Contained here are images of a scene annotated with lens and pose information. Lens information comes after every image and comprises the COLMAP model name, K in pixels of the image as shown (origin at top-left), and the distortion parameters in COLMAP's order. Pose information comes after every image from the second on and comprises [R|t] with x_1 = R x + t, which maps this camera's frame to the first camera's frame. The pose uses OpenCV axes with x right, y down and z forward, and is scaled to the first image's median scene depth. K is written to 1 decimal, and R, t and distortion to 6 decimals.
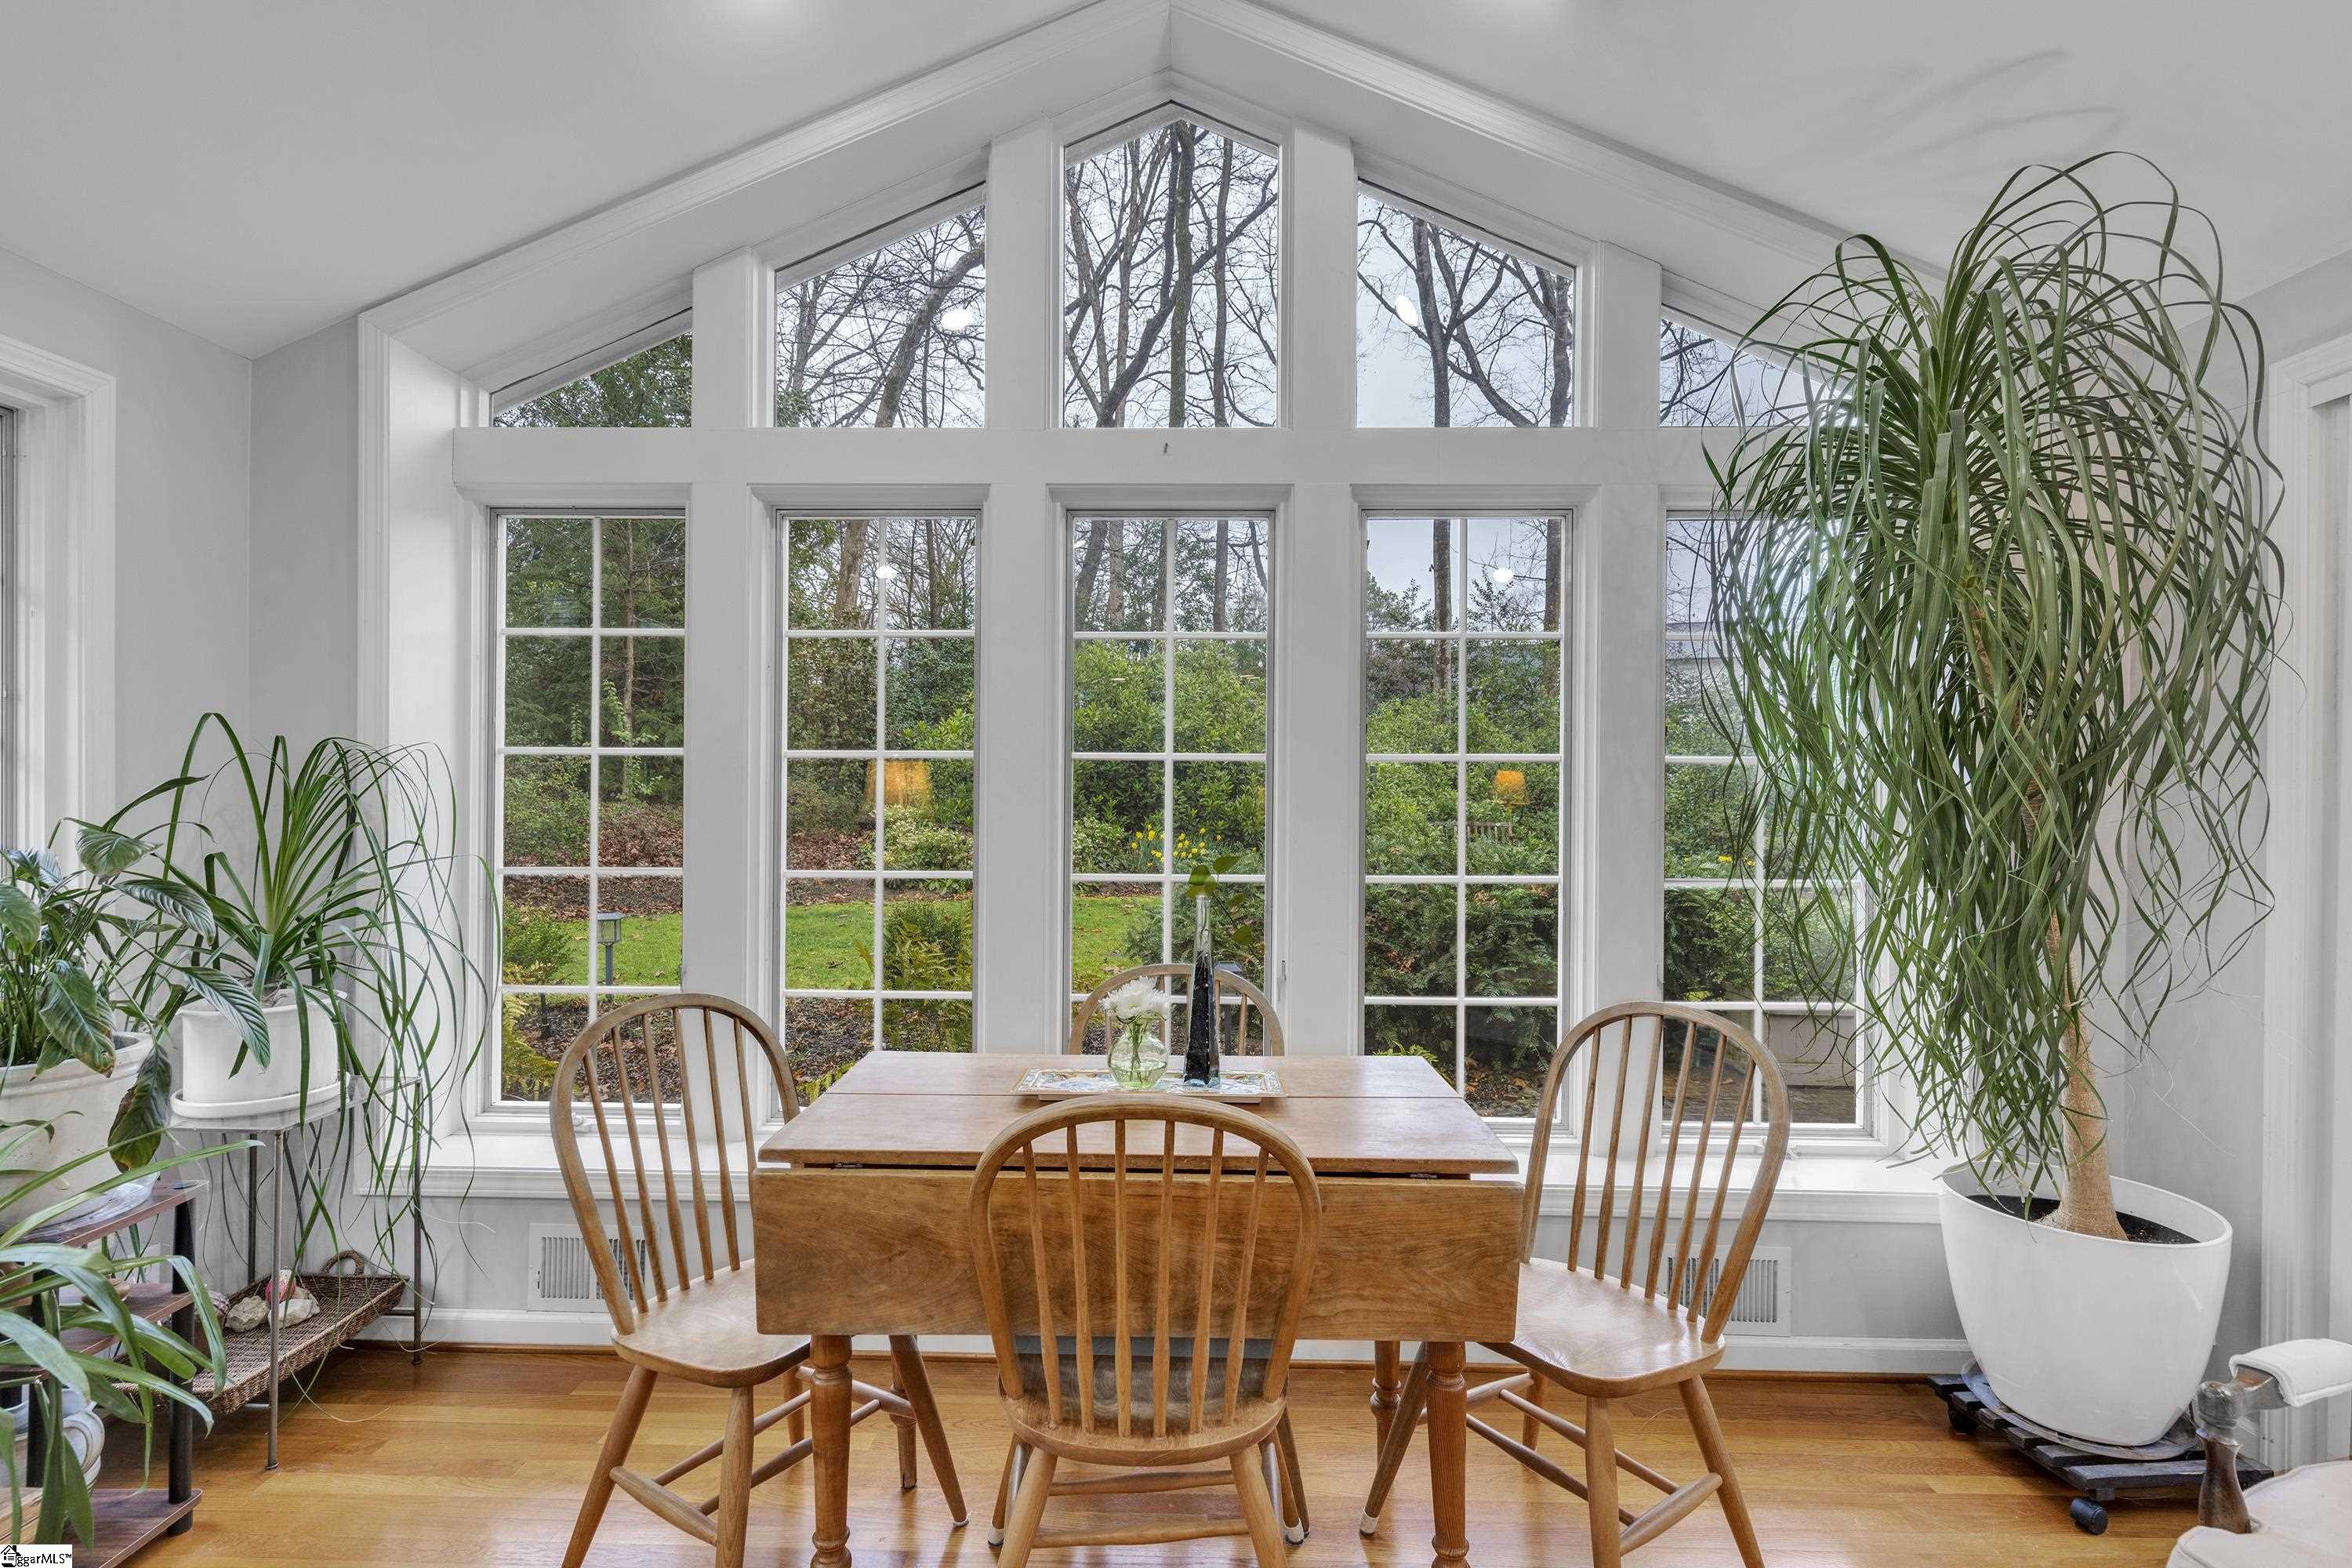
lens RADIAL K [[1117.6, 0, 1182.5], [0, 1117.6, 789.0], [0, 0, 1]] dist [0.004940, 0.000458]
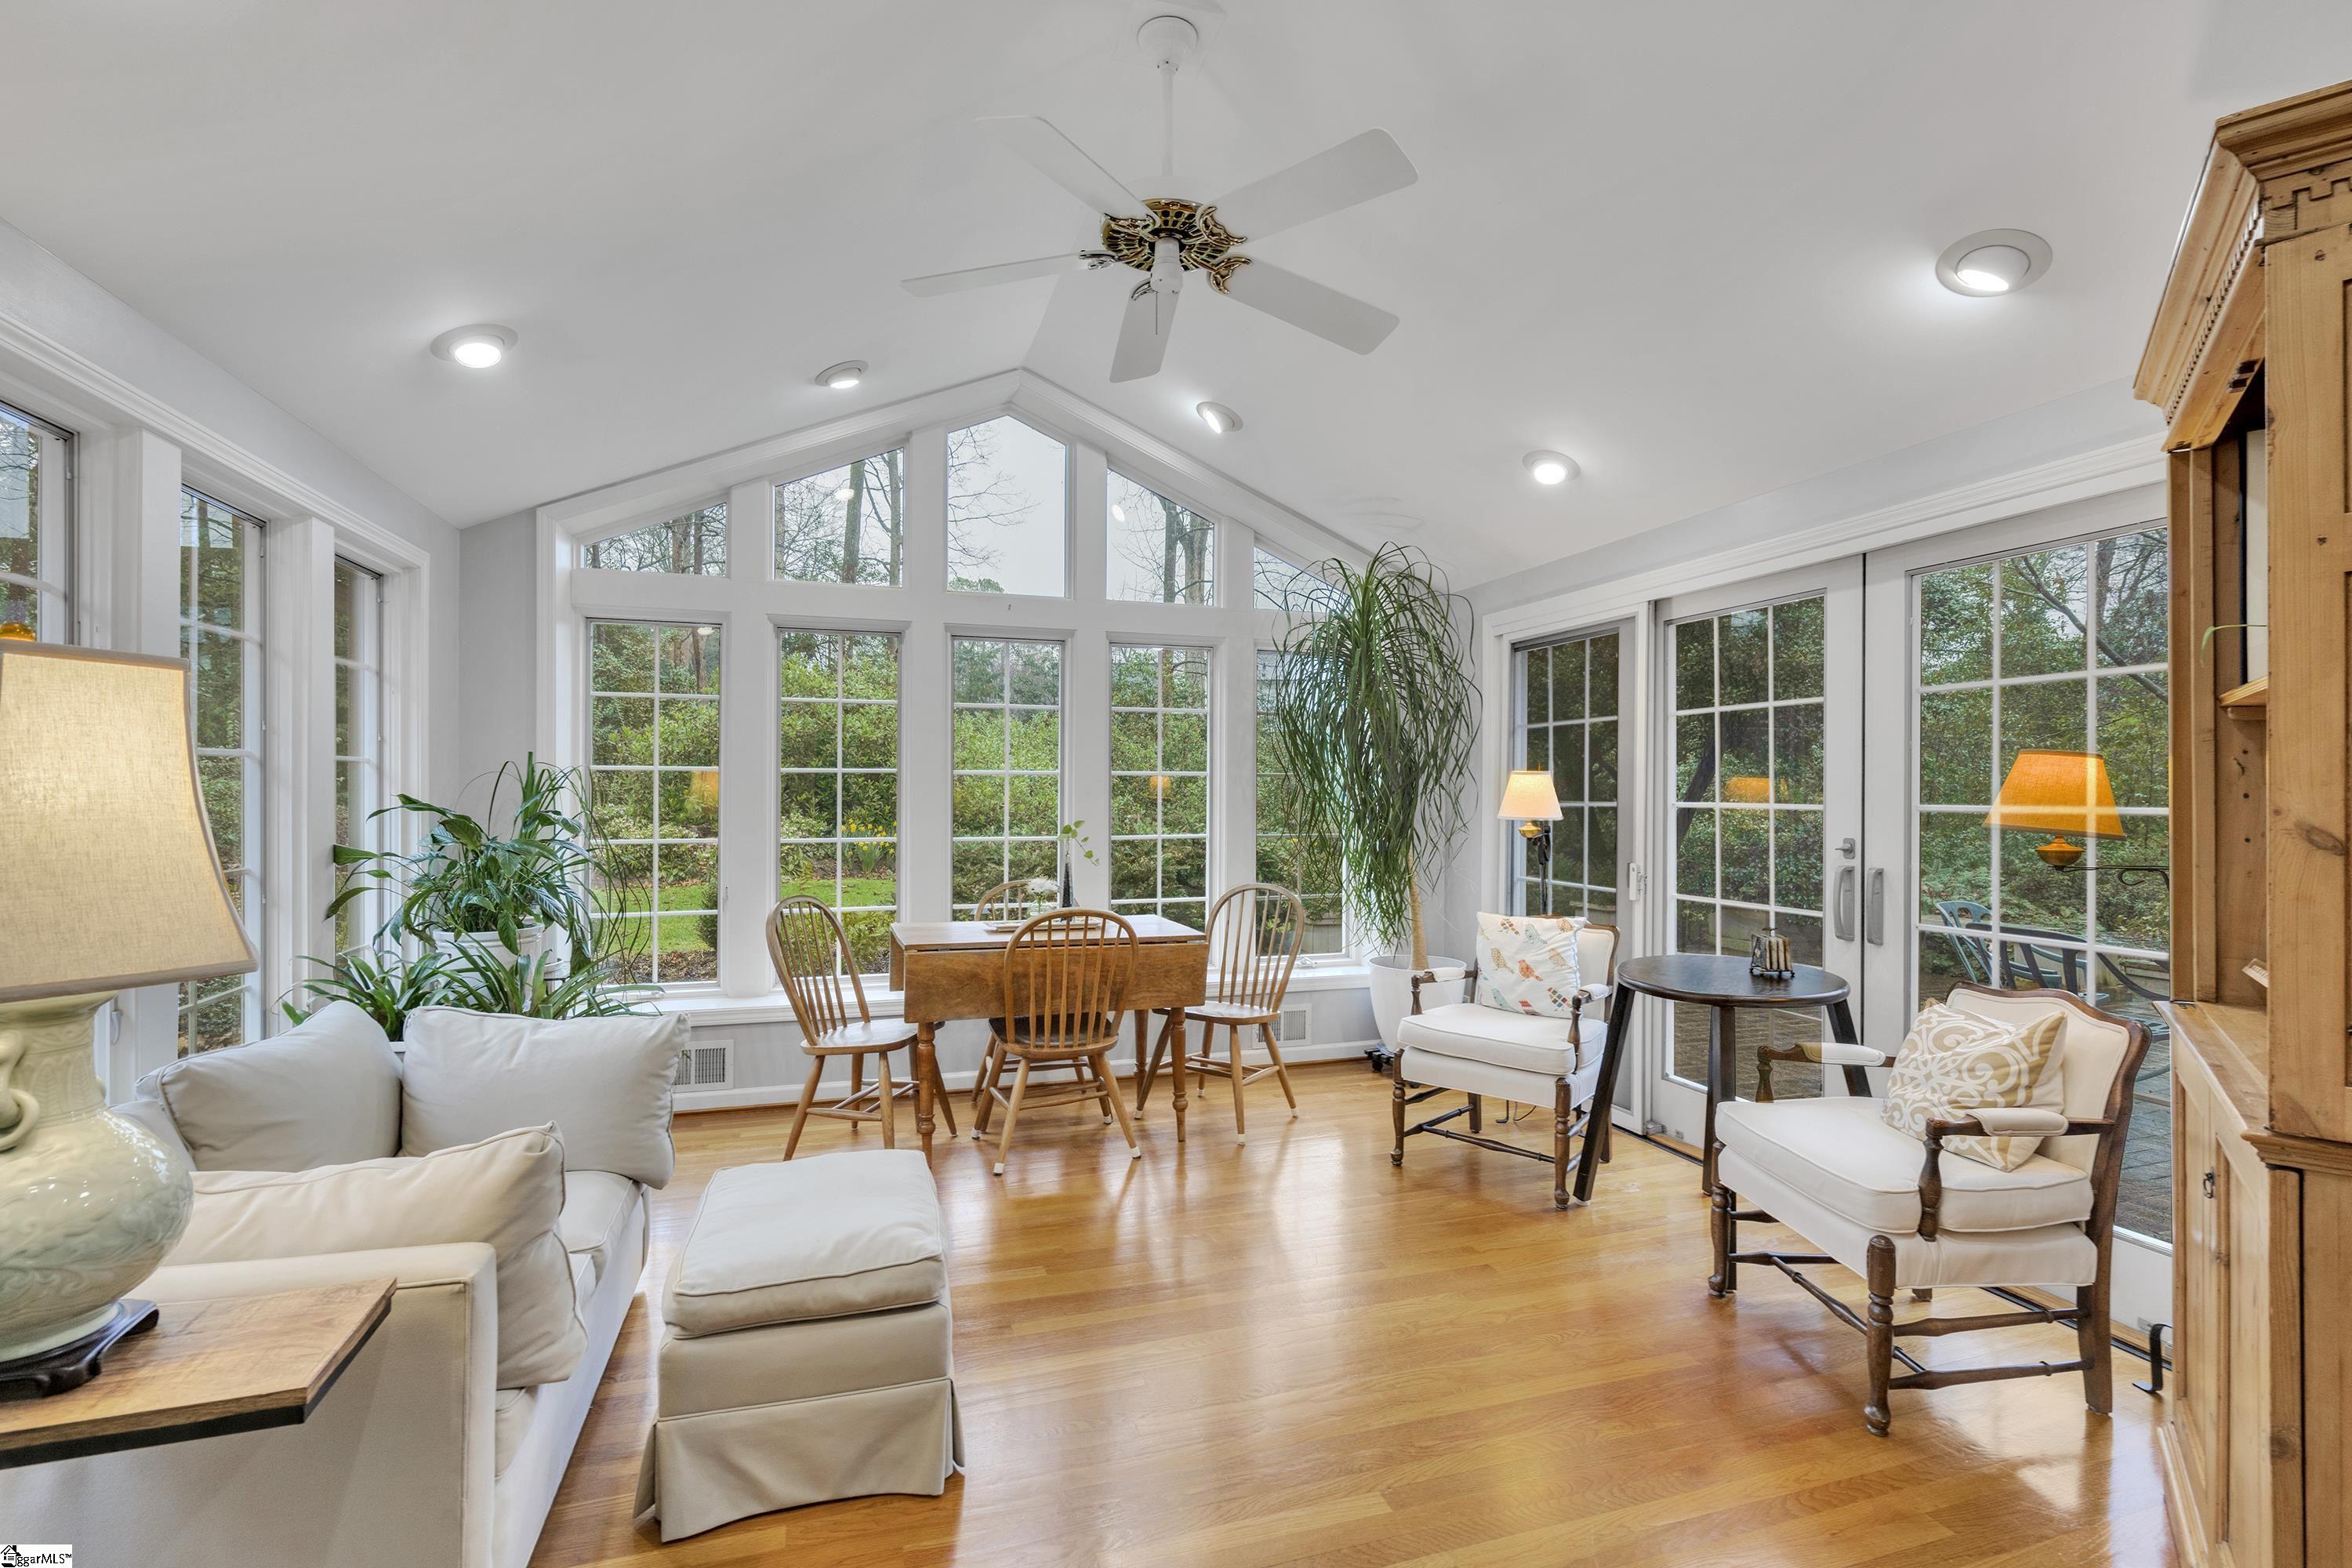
lens RADIAL K [[1117.6, 0, 1176.8], [0, 1117.6, 786.4], [0, 0, 1]] dist [0.004940, 0.000458]
pose [[0.942496, -0.002586, 0.334209, -0.414450], [0.002774, 0.999996, -0.000085, -0.006305], [-0.334207, 0.001007, 0.942499, -0.934508]]
